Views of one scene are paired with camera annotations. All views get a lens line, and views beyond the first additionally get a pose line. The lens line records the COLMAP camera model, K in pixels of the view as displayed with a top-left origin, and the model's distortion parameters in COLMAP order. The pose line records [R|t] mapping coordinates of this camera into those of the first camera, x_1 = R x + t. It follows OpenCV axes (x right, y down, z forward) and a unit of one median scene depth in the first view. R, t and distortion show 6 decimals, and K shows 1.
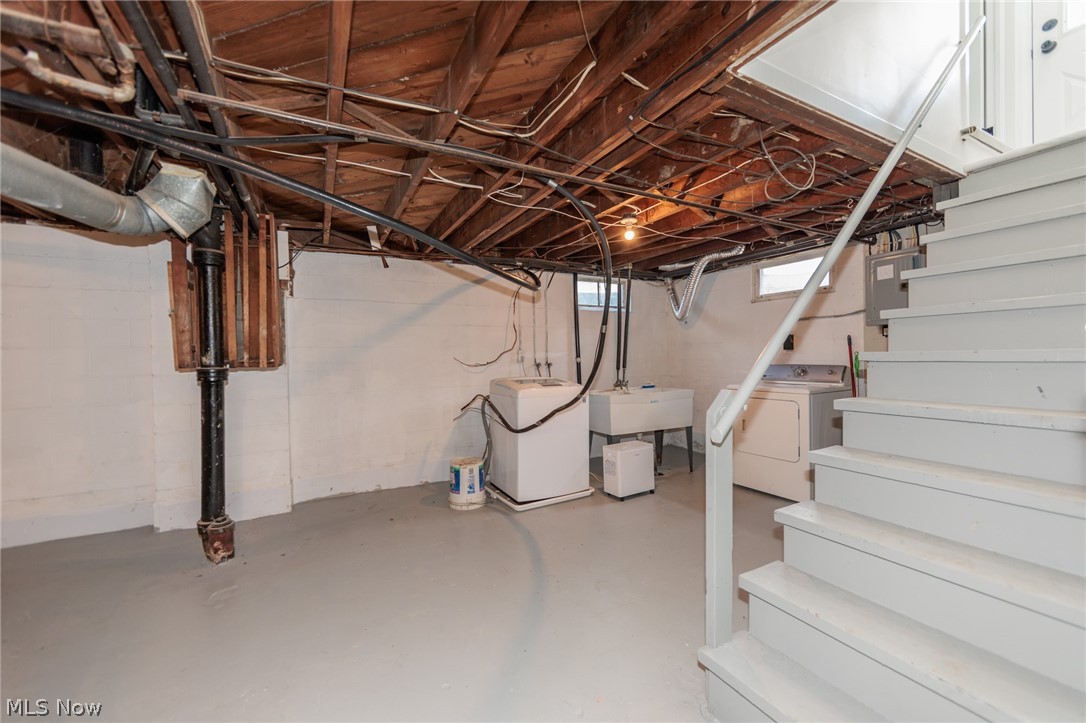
lens RADIAL K [[431.1, 0, 544.8], [0, 431.1, 360.1], [0, 0, 1]] dist [-0.005653, 0.000814]
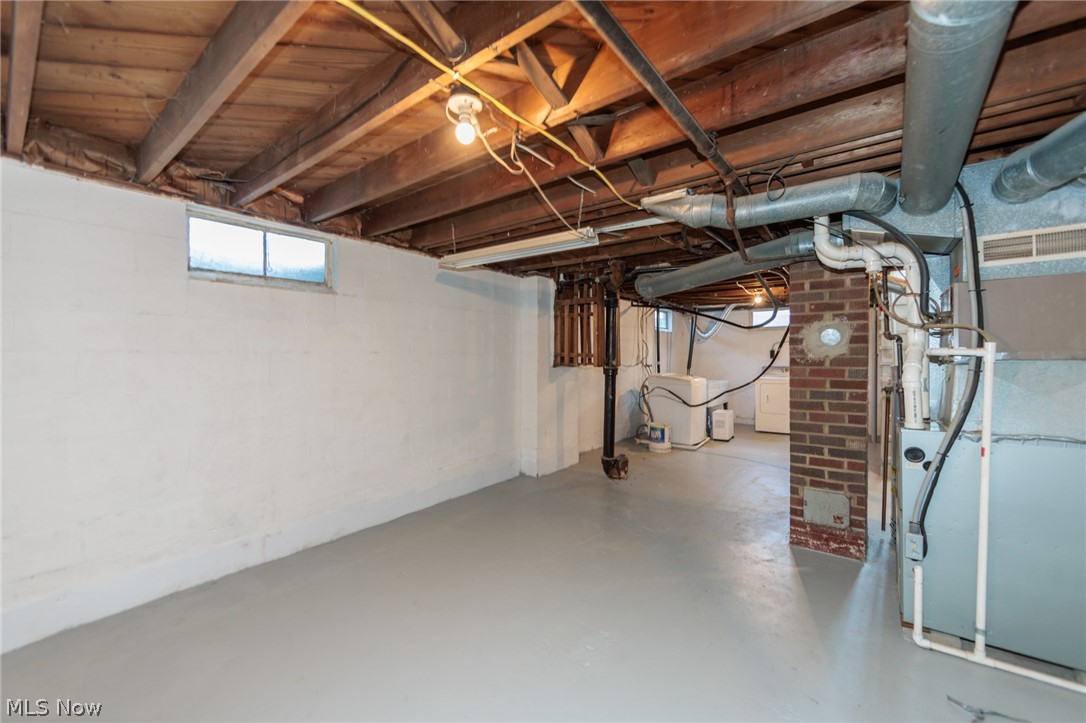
lens RADIAL K [[431.1, 0, 544.9], [0, 431.1, 360.8], [0, 0, 1]] dist [-0.005653, 0.000814]
pose [[0.916769, -0.000038, 0.399418, -1.309241], [0.003635, 0.999959, -0.008248, 0.002836], [-0.399402, 0.009014, 0.916732, -0.387580]]
